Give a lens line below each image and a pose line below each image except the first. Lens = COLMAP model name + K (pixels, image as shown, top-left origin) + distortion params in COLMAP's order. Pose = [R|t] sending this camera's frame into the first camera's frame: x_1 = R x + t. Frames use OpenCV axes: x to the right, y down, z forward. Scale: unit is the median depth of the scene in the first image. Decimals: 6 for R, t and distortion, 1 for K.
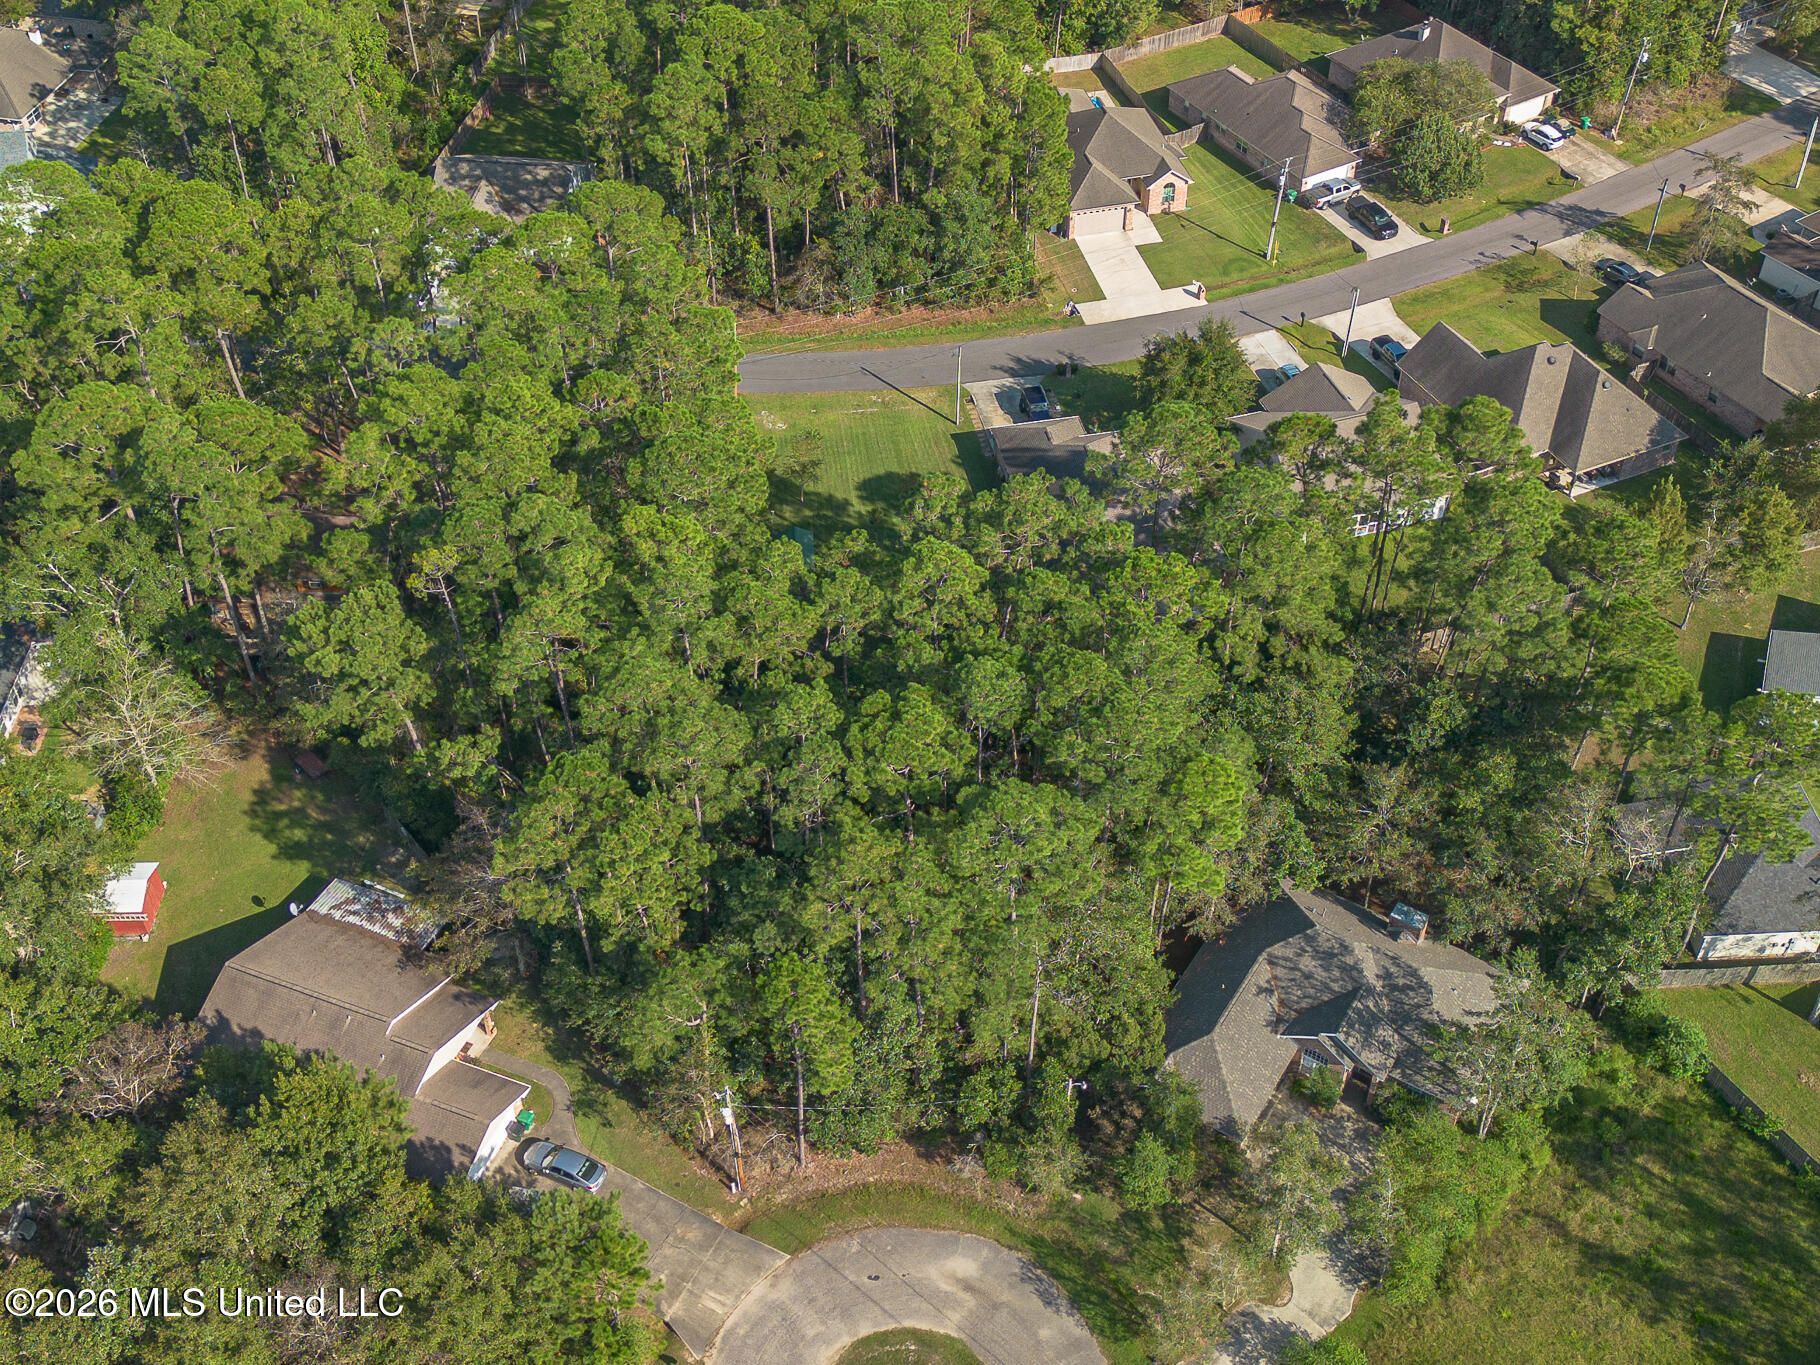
lens RADIAL K [[2042.4, 0, 914.3], [0, 2042.4, 634.6], [0, 0, 1]] dist [0.199391, -0.526364]
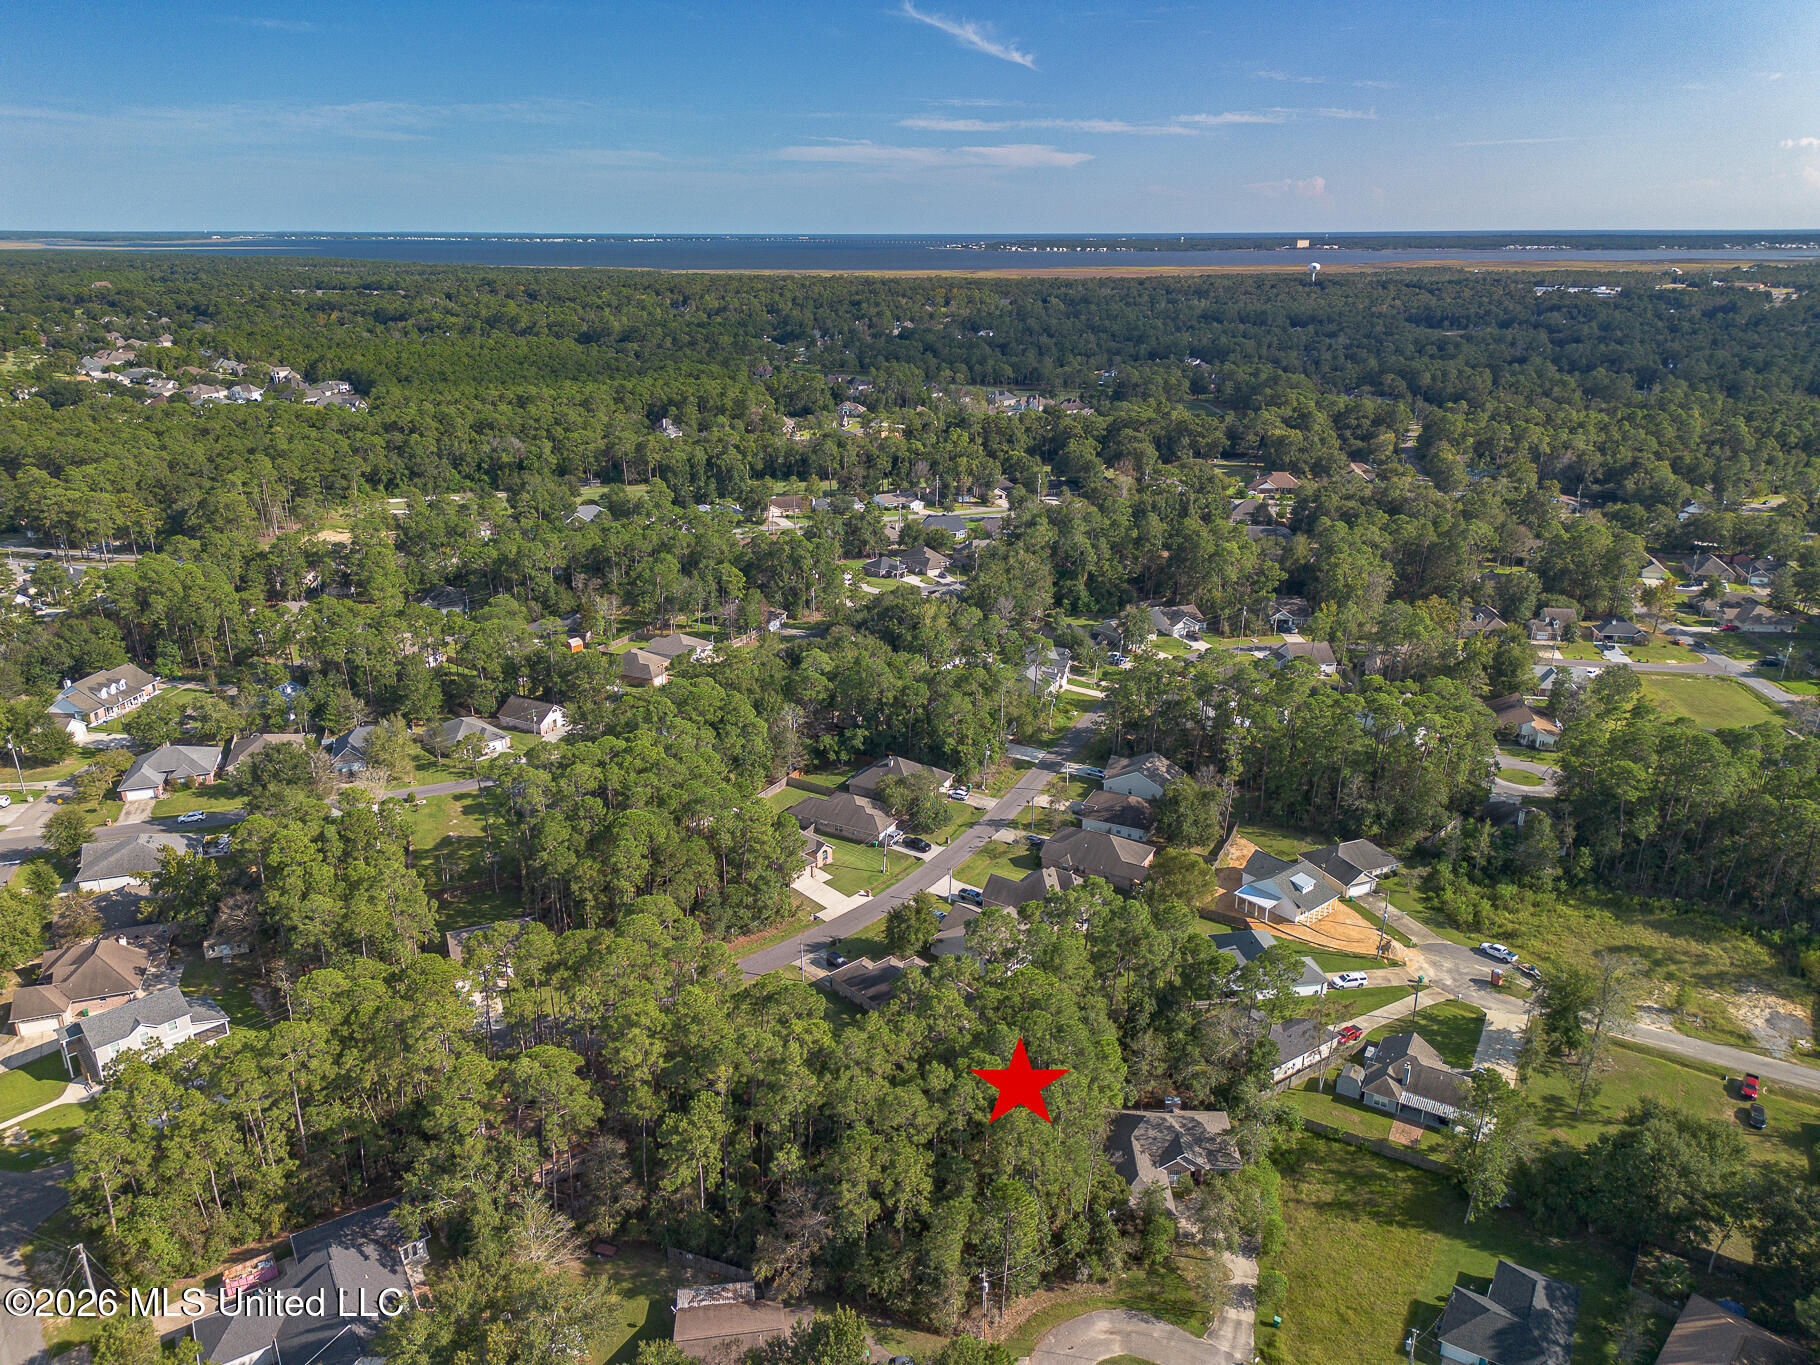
lens RADIAL K [[1291.1, 0, 910.0], [0, 1291.1, 682.5], [0, 0, 1]] dist [0.084077, -0.089465]
pose [[0.865225, -0.168664, 0.472164, -0.597272], [0.335129, 0.894993, -0.294408, 0.055144], [-0.372927, 0.412965, 0.830894, -0.236756]]
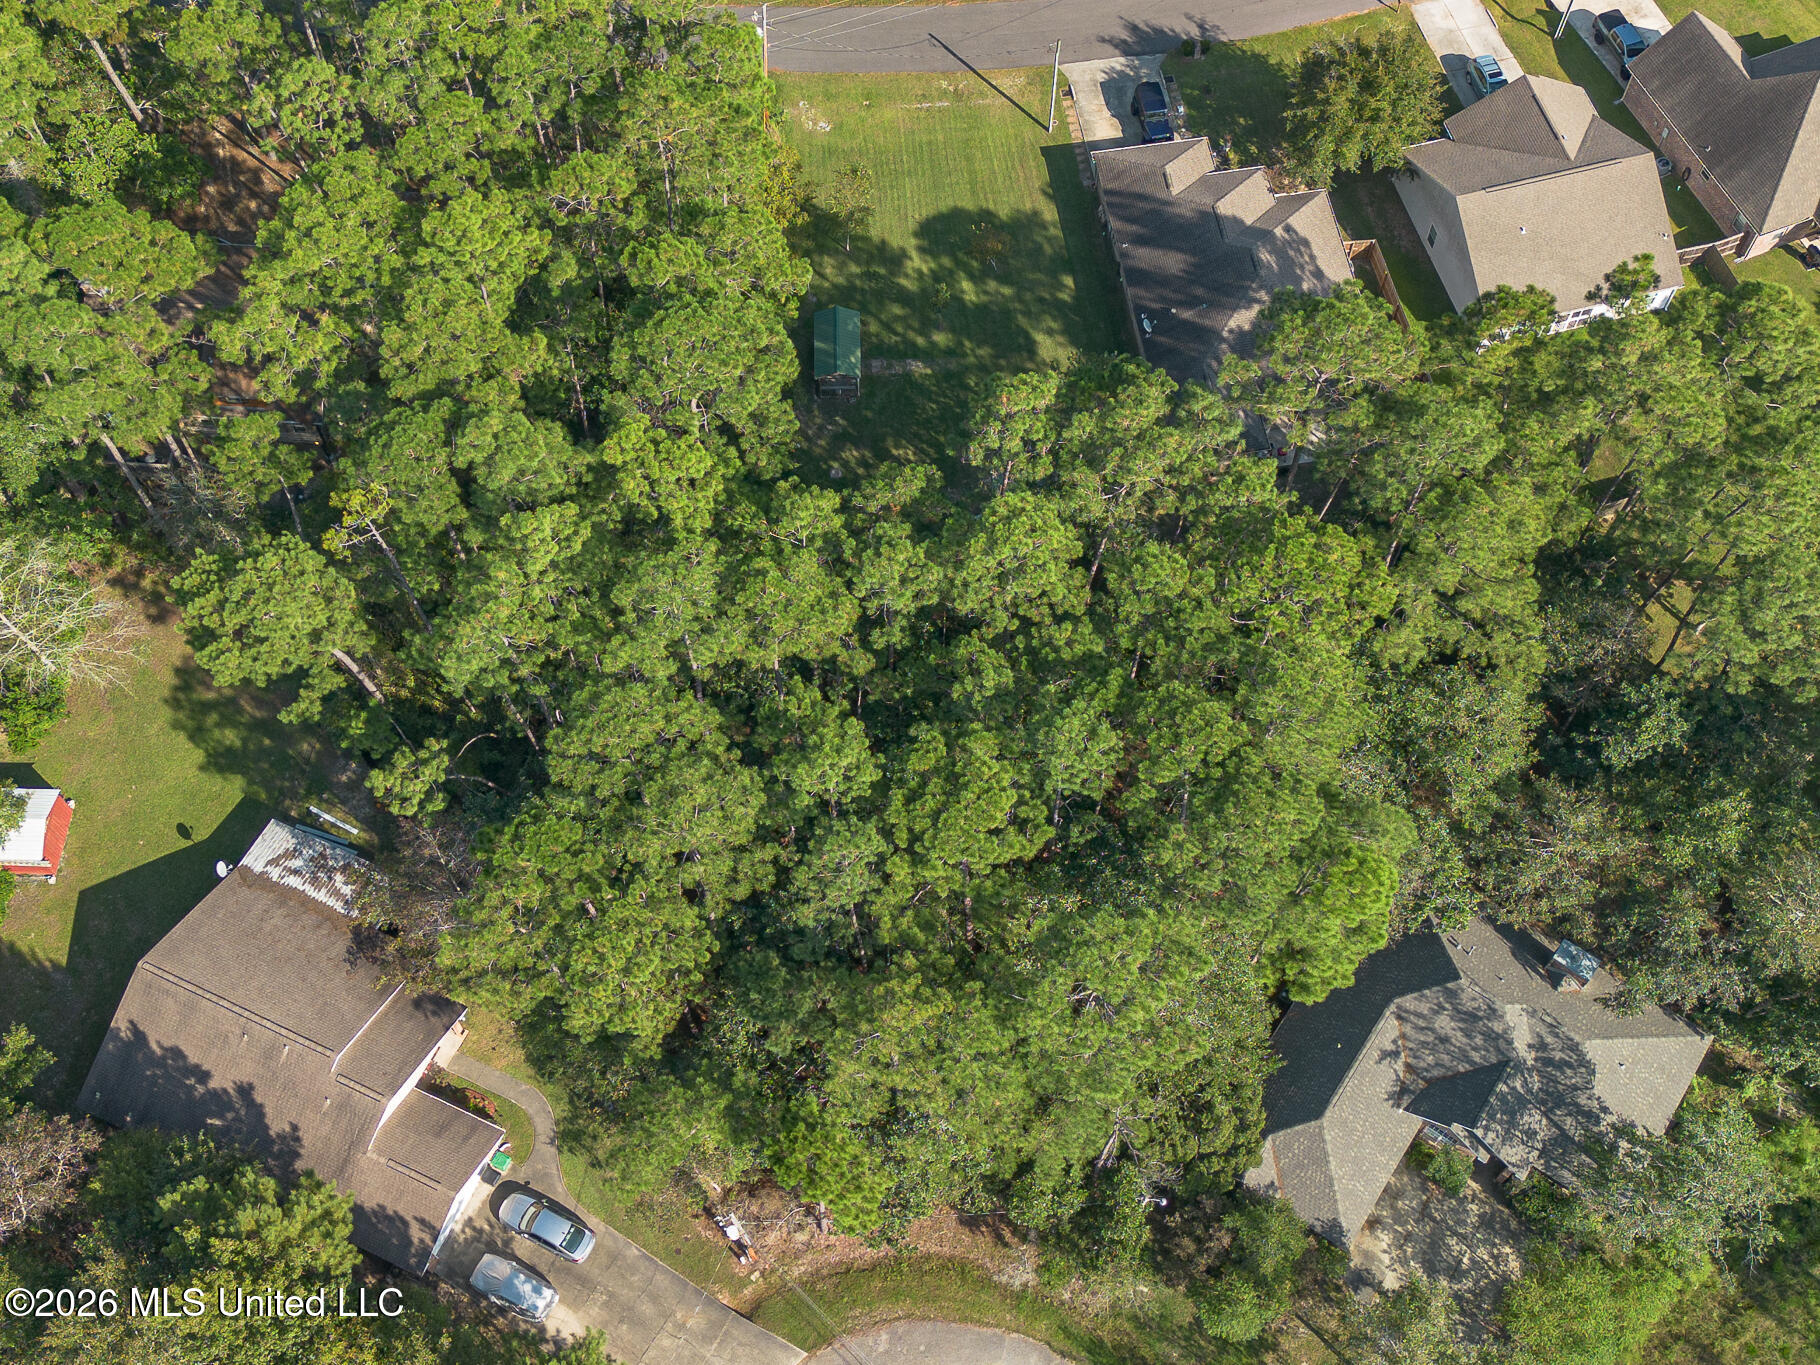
lens RADIAL K [[2046.9, 0, 910.0], [0, 2046.9, 682.5], [0, 0, 1]] dist [0.130791, -0.266904]
pose [[0.998924, 0.040614, -0.022398, -0.008619], [-0.030706, 0.941040, 0.336899, -0.238950], [0.034760, -0.335849, 0.941274, 0.267863]]
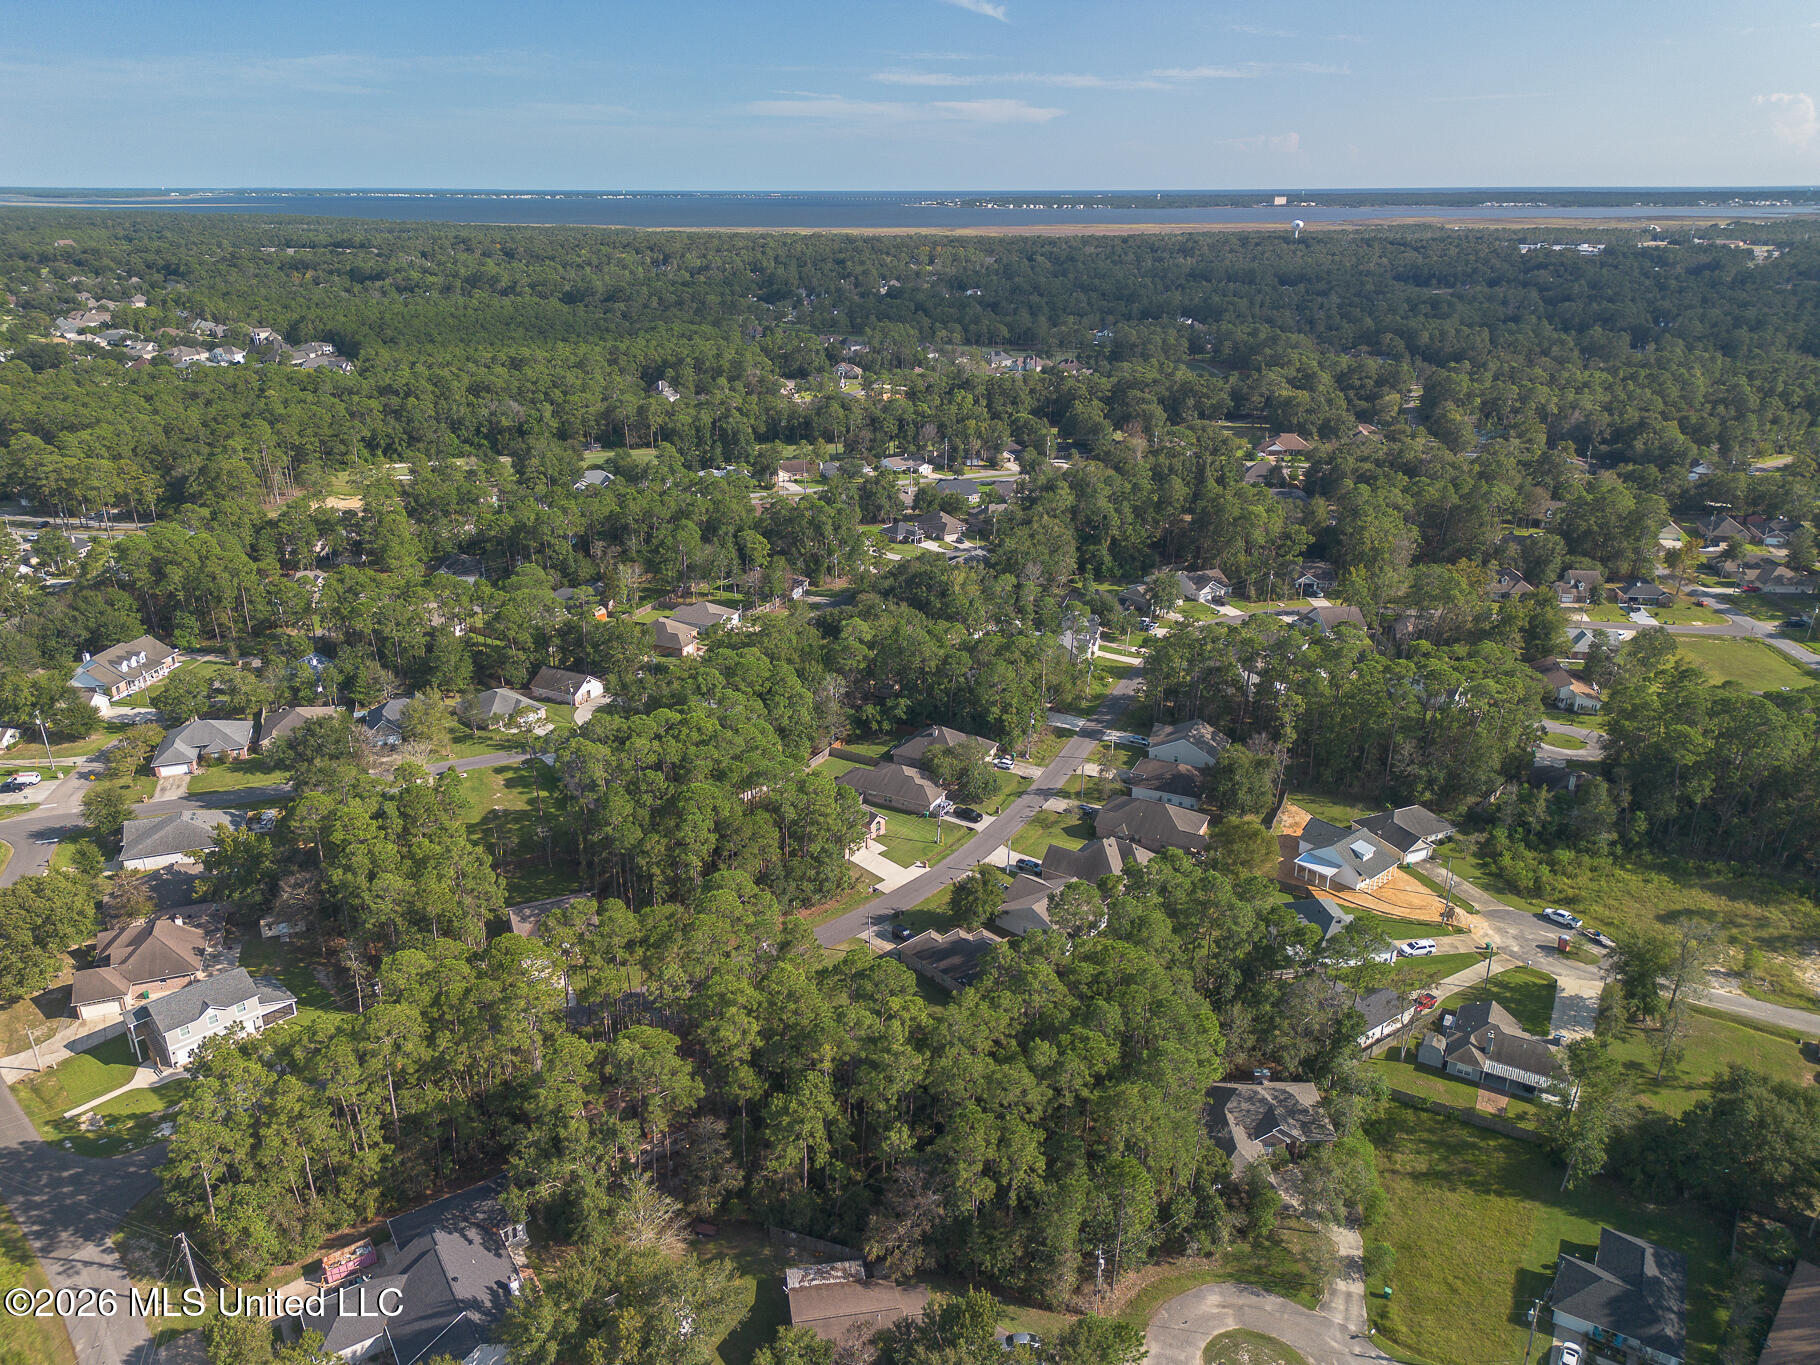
lens RADIAL K [[1291.1, 0, 910.0], [0, 1291.1, 682.5], [0, 0, 1]] dist [0.084077, -0.089465]
pose [[0.854896, -0.188402, 0.483382, -0.687563], [0.346542, 0.900758, -0.261809, -0.002292], [-0.386085, 0.391331, 0.835343, -0.176491]]
